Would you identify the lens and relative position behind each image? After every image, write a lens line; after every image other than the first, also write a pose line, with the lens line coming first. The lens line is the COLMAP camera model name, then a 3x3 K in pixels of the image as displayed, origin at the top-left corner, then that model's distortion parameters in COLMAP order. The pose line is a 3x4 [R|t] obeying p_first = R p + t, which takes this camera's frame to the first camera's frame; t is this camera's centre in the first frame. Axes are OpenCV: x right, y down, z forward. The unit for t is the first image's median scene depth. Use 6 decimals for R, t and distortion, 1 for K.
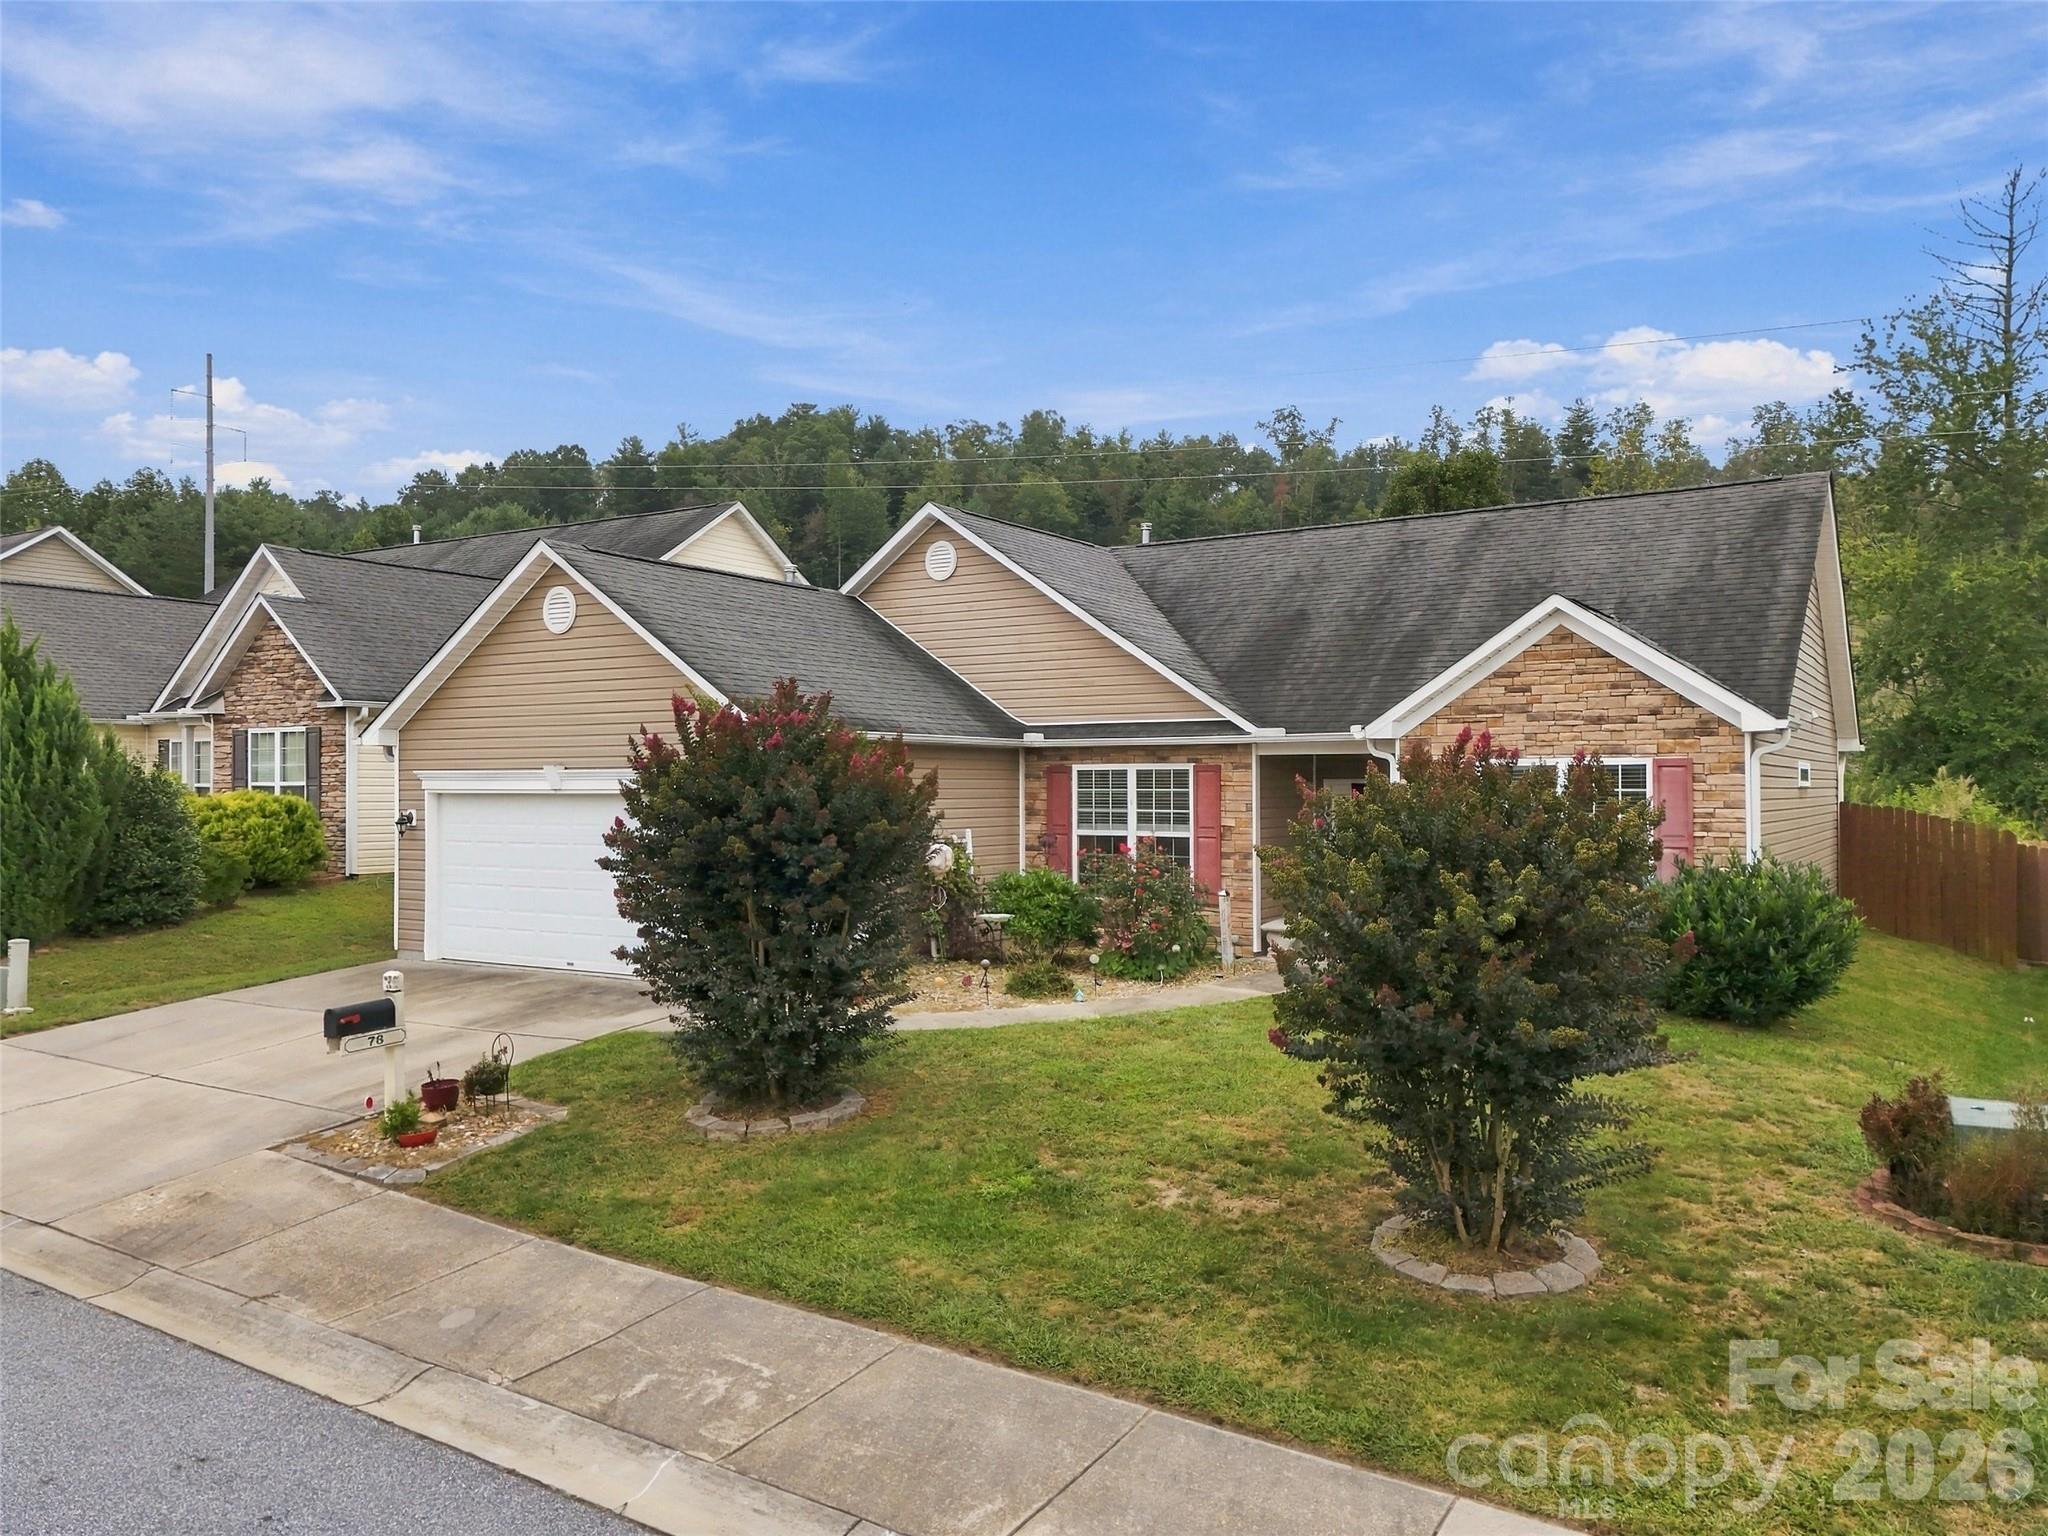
lens RADIAL K [[1505.8, 0, 1031.0], [0, 1505.8, 772.3], [0, 0, 1]] dist [0.071182, -0.058908]
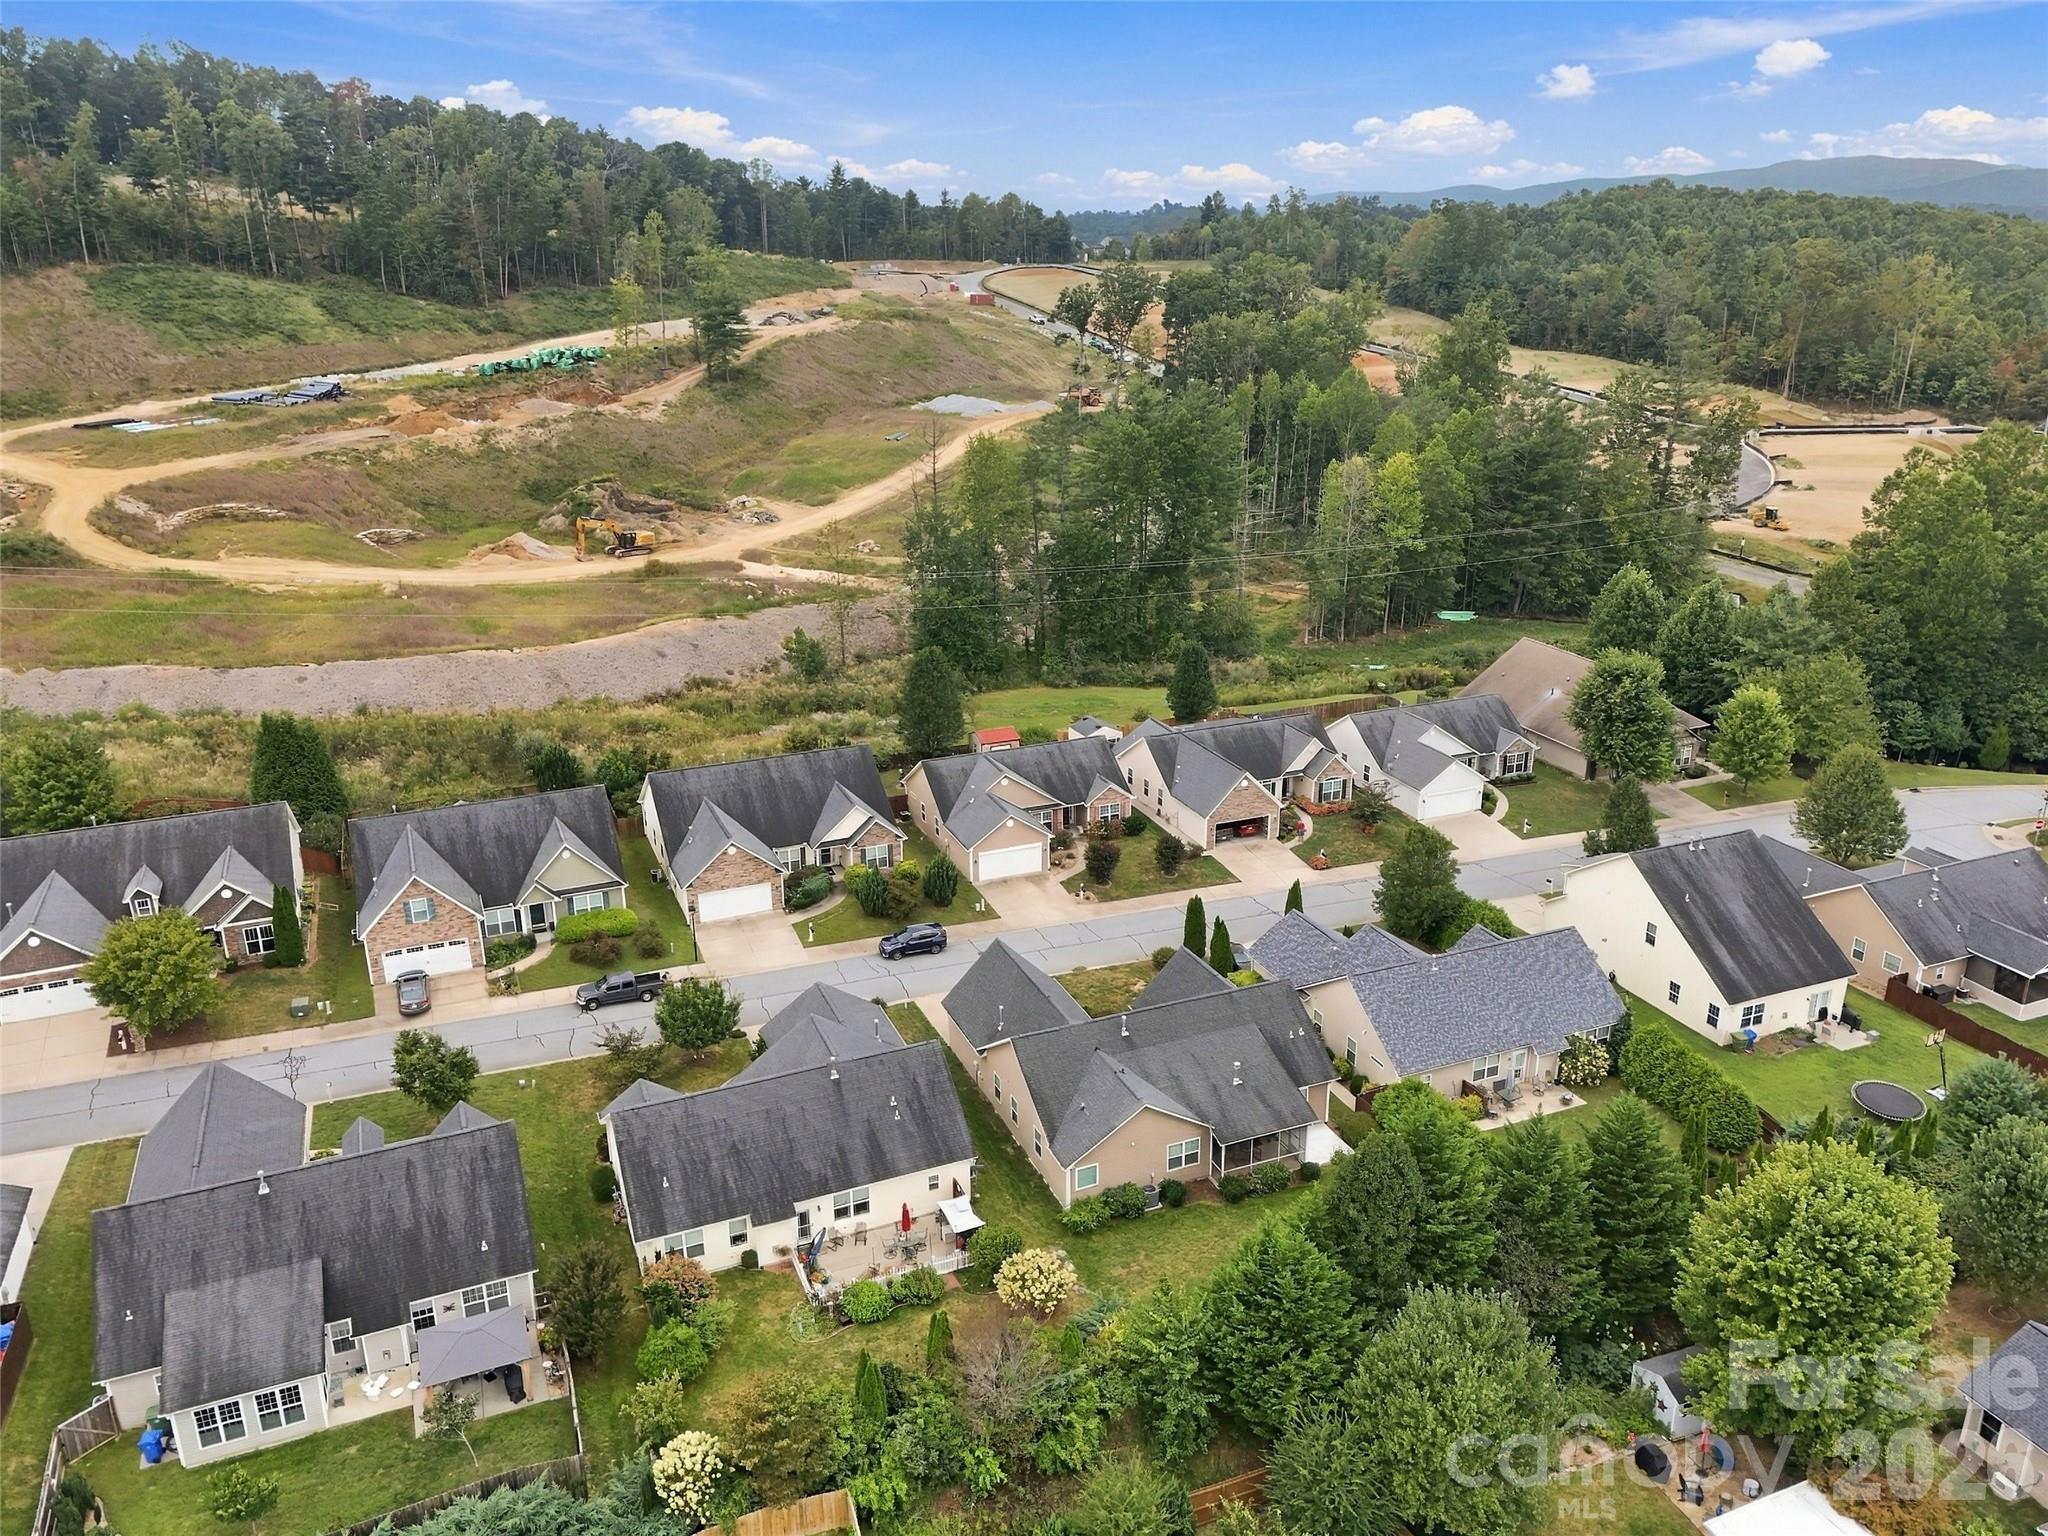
lens RADIAL K [[1505.8, 0, 1031.0], [0, 1505.8, 772.3], [0, 0, 1]] dist [0.071182, -0.058908]
pose [[0.577921, -0.279762, 0.766643, -4.610211], [-0.007755, 0.937481, 0.347950, -2.288044], [-0.816056, -0.207033, 0.539620, -2.203323]]
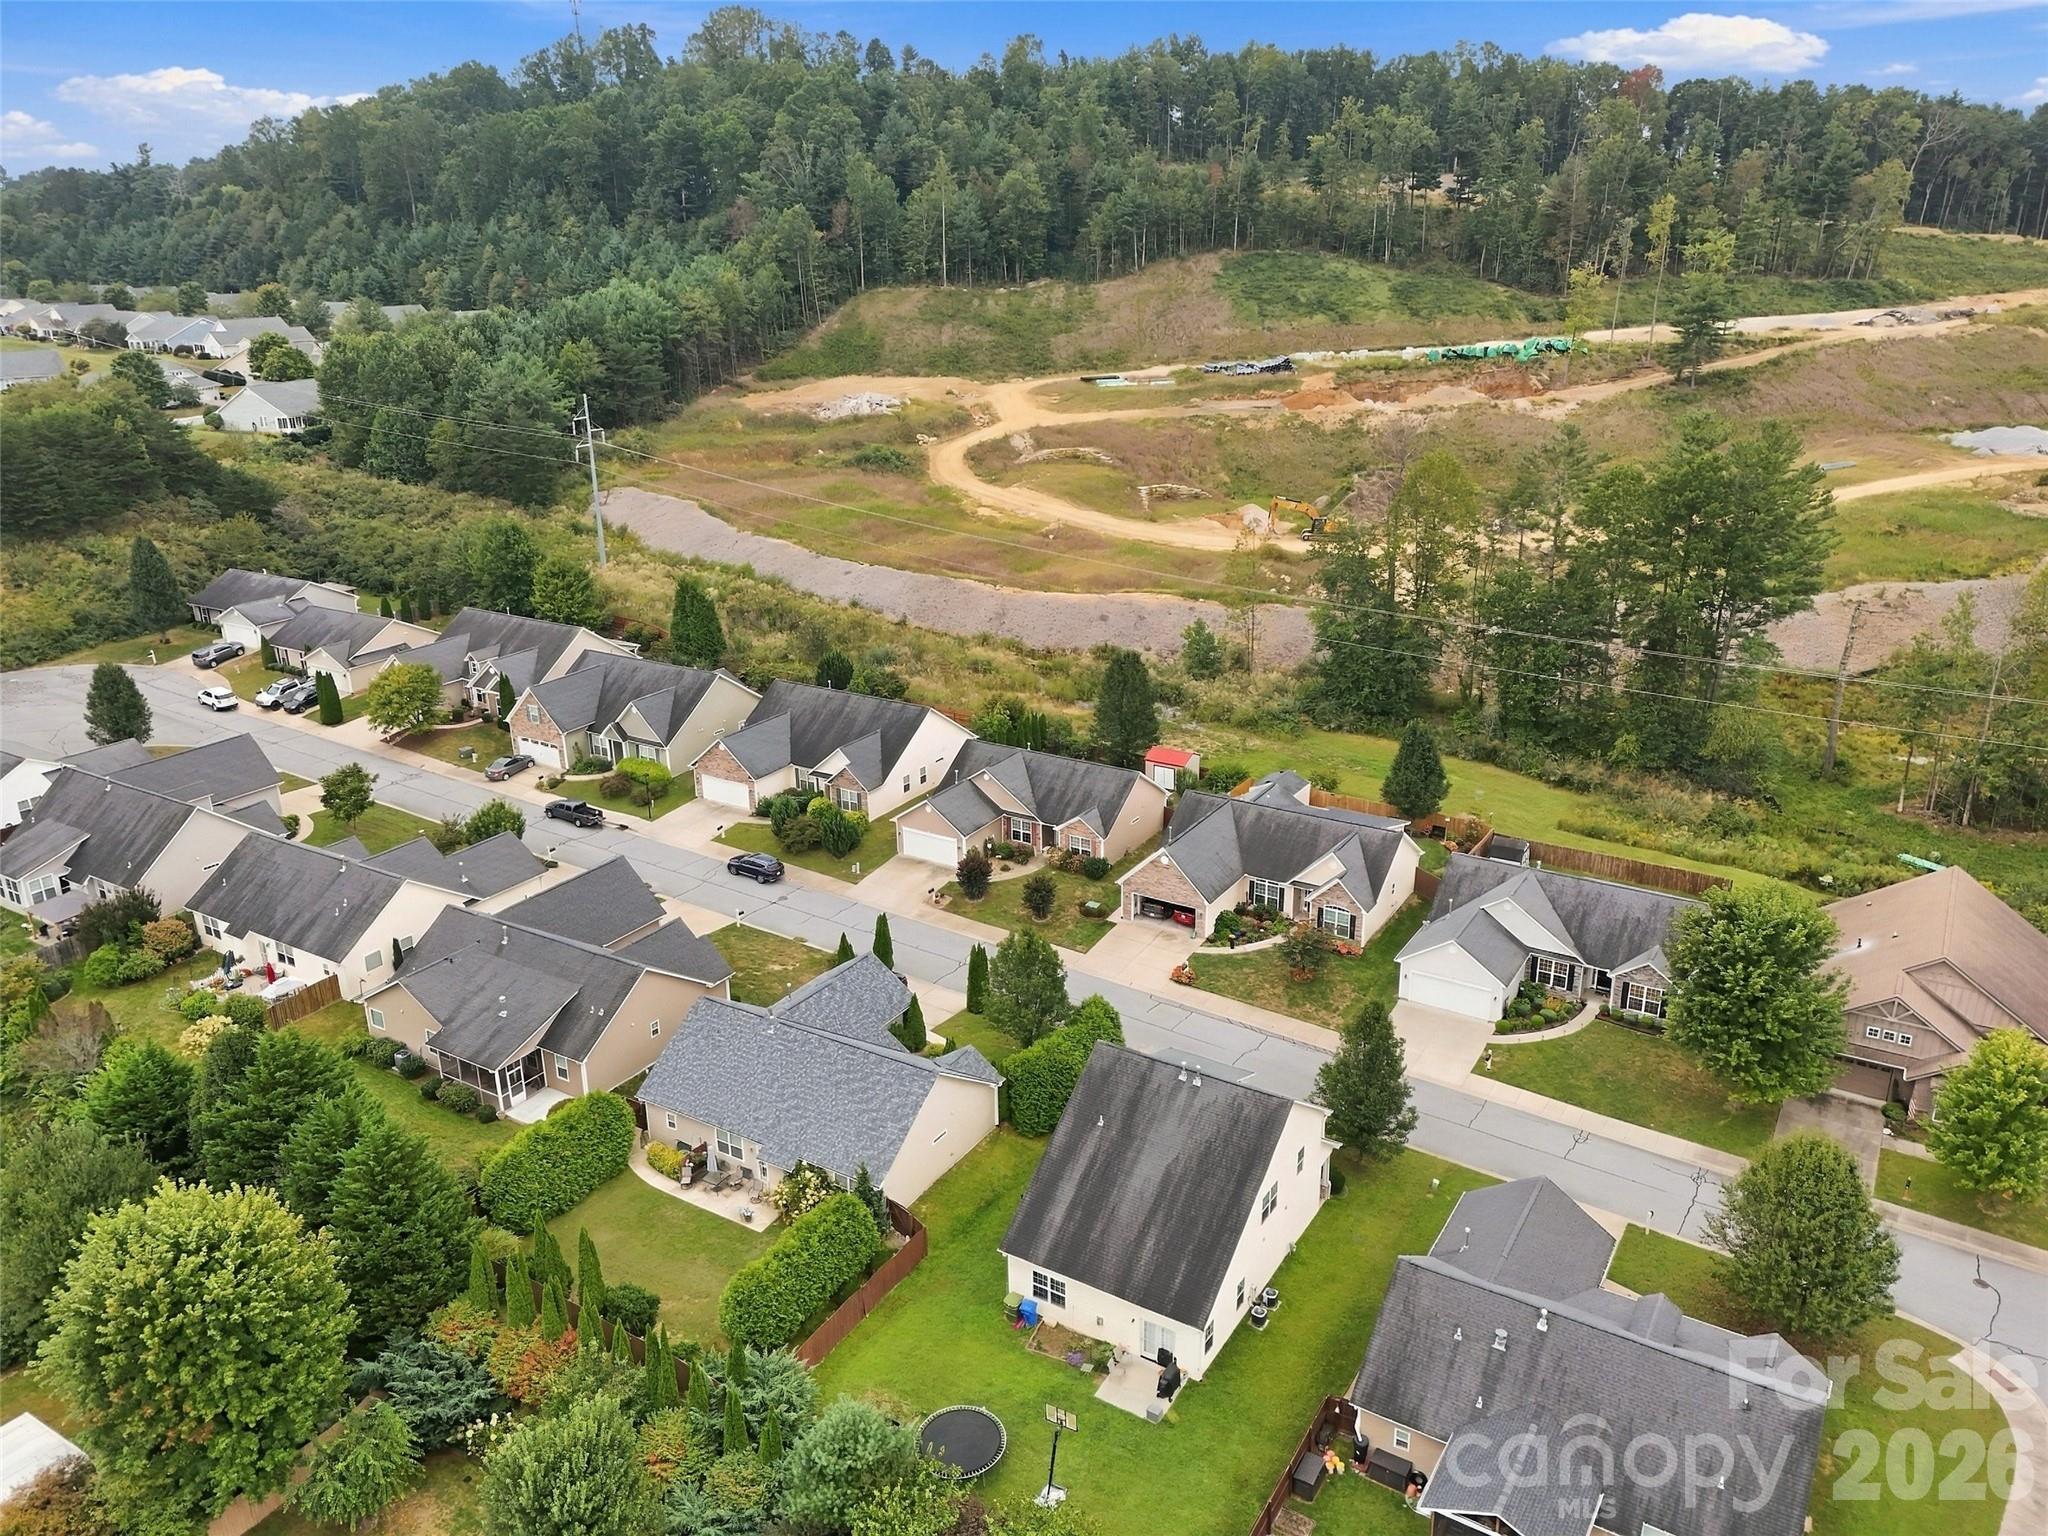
lens RADIAL K [[1505.8, 0, 1031.0], [0, 1505.8, 772.3], [0, 0, 1]] dist [0.071182, -0.058908]
pose [[0.999940, -0.007732, 0.007760, 0.060563], [0.004439, 0.933620, 0.358238, -2.333099], [-0.010015, -0.358182, 0.933598, -4.499522]]
